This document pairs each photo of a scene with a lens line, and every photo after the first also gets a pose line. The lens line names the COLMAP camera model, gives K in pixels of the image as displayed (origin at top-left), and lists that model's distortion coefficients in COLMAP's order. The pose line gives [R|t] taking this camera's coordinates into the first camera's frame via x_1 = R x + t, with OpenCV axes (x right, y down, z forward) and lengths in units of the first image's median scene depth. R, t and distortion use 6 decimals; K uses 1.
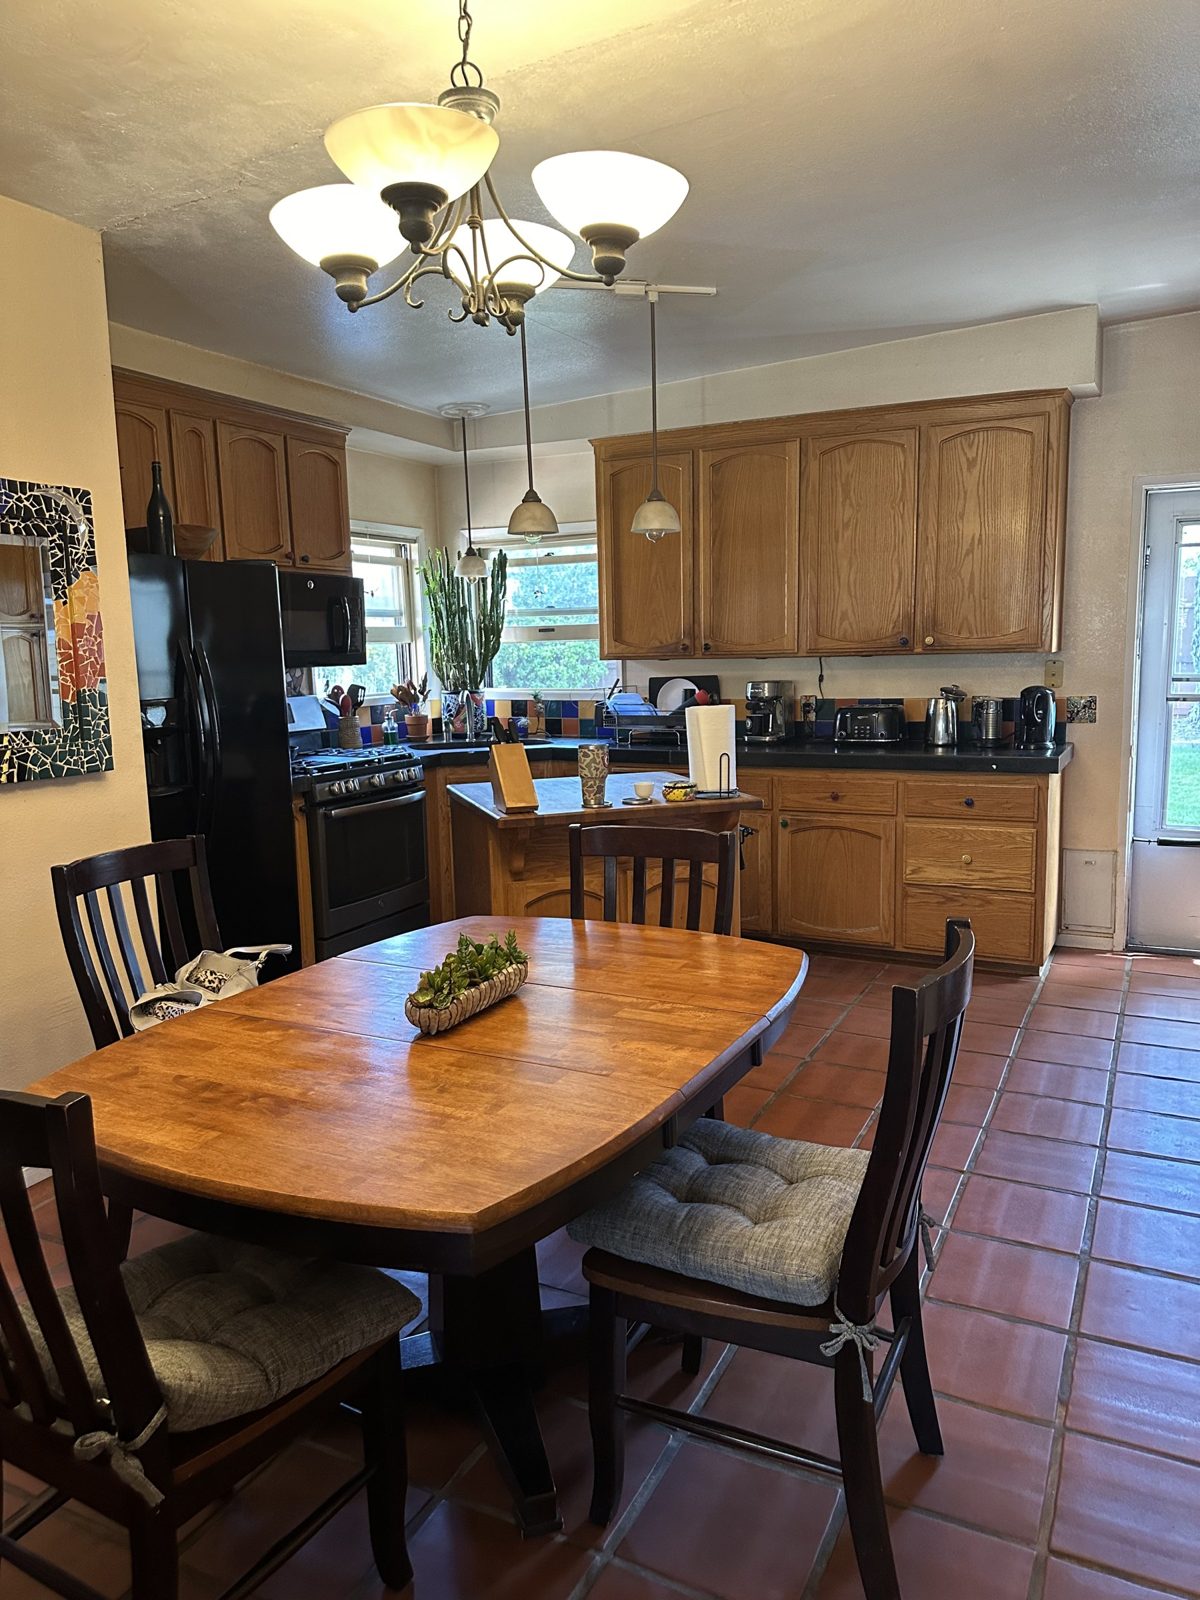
lens RADIAL K [[1135.5, 0, 598.2], [0, 1135.5, 802.6], [0, 0, 1]] dist [0.133824, -0.129297]
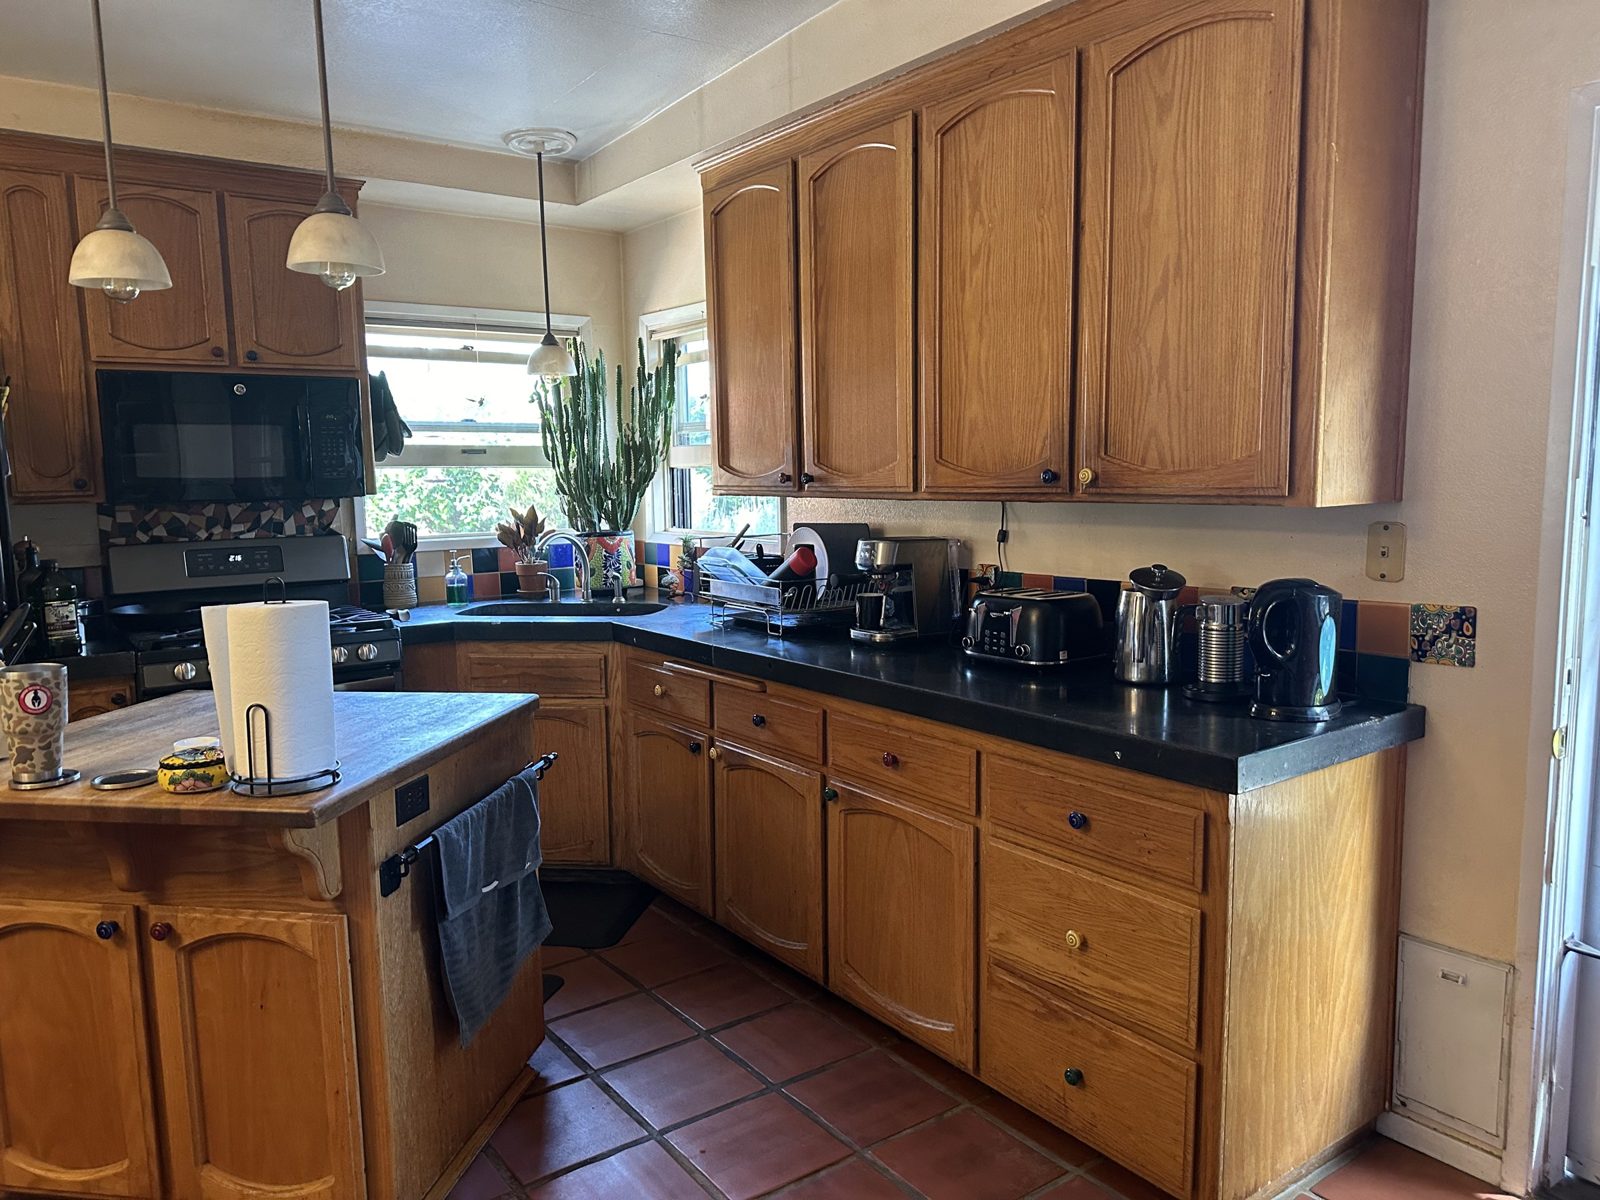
lens RADIAL K [[1135.5, 0, 800.0], [0, 1135.5, 600.0], [0, 0, 1]] dist [0.133824, -0.129297]
pose [[0.894669, 0.059833, -0.442704, 0.389351], [-0.067416, 0.997724, -0.001397, -0.075127], [0.441613, 0.031095, 0.896667, 0.481704]]
